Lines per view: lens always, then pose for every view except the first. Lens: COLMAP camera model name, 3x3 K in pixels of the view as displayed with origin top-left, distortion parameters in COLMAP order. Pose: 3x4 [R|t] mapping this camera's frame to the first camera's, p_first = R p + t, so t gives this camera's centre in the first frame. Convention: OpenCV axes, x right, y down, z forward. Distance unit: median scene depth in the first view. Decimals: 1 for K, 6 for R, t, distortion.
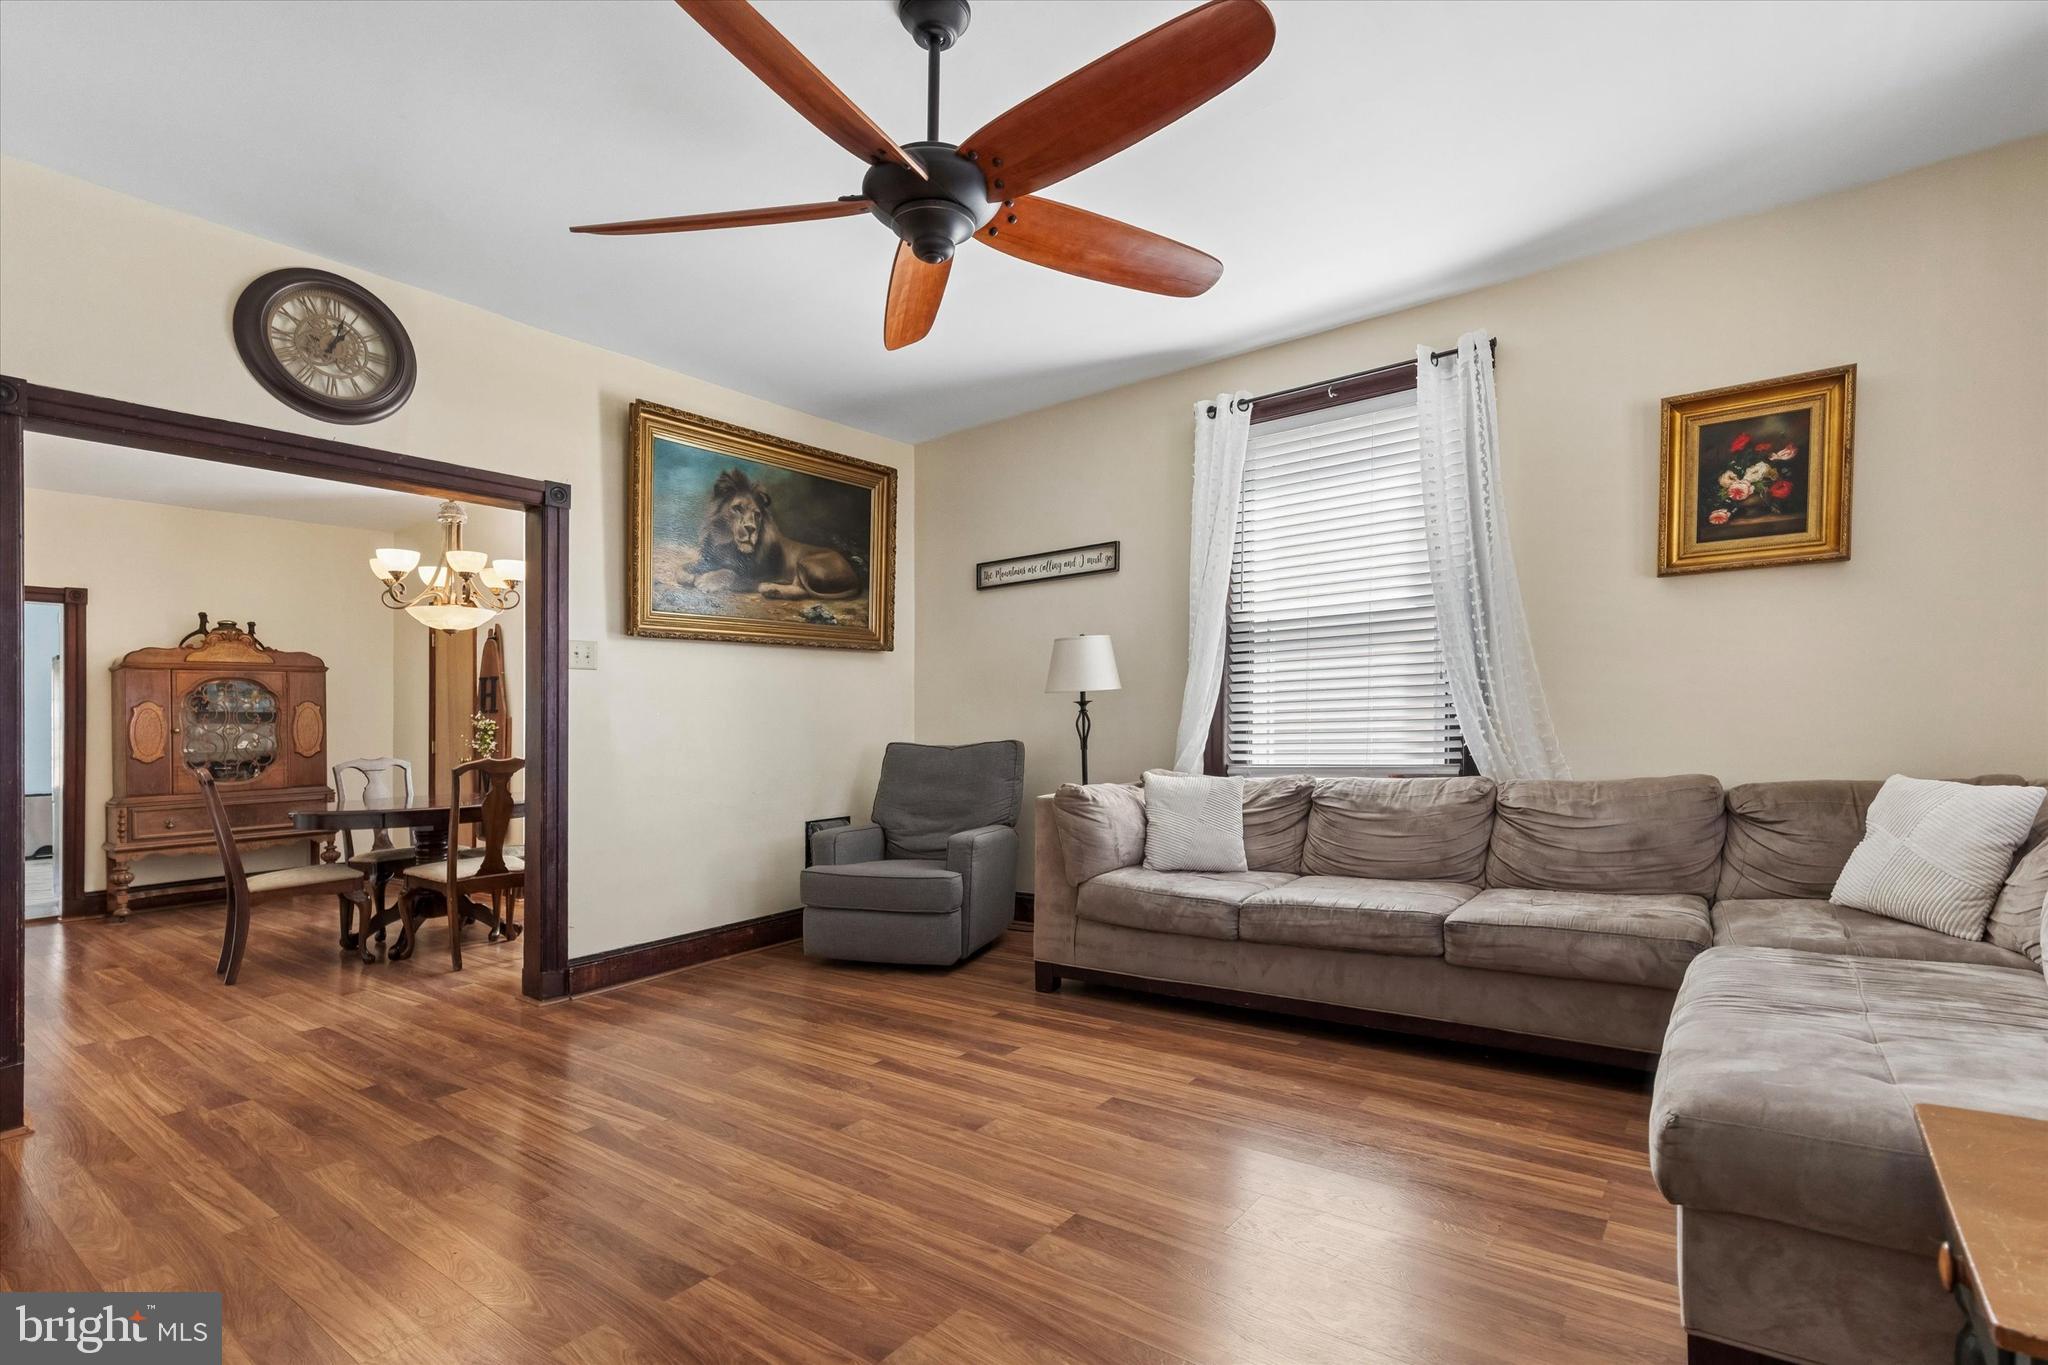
lens RADIAL K [[950.9, 0, 1046.8], [0, 950.9, 697.0], [0, 0, 1]] dist [0.013062, -0.000379]
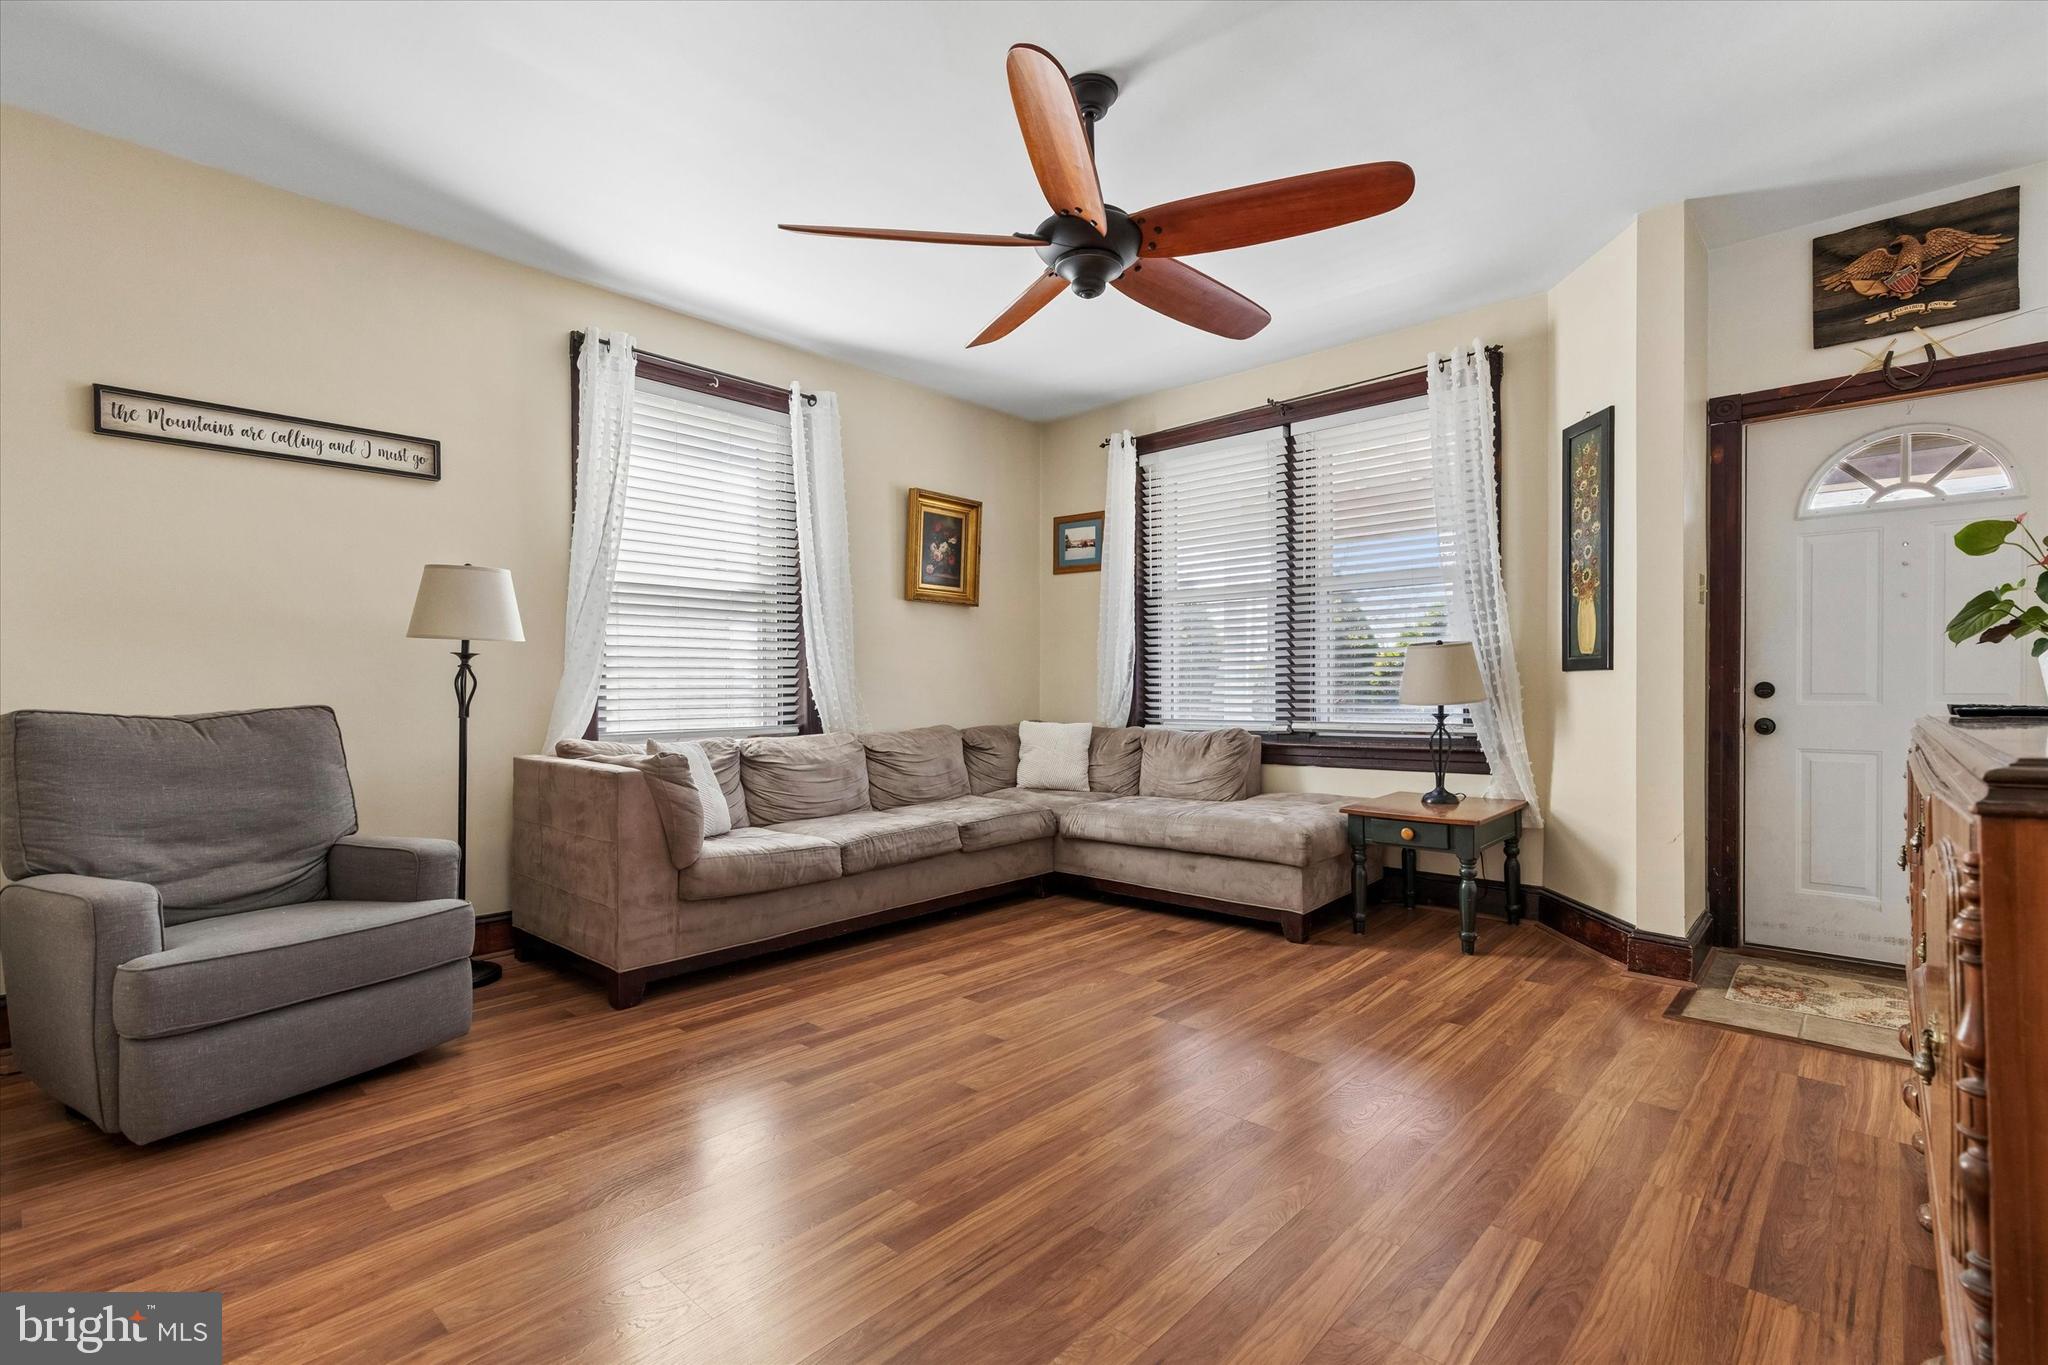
lens RADIAL K [[950.9, 0, 1046.8], [0, 950.9, 697.0], [0, 0, 1]] dist [0.013062, -0.000379]
pose [[0.092171, 0.017408, 0.995591, -0.906822], [-0.028598, 0.999481, -0.014828, 0.049607], [-0.995332, -0.027105, 0.092621, 0.650957]]
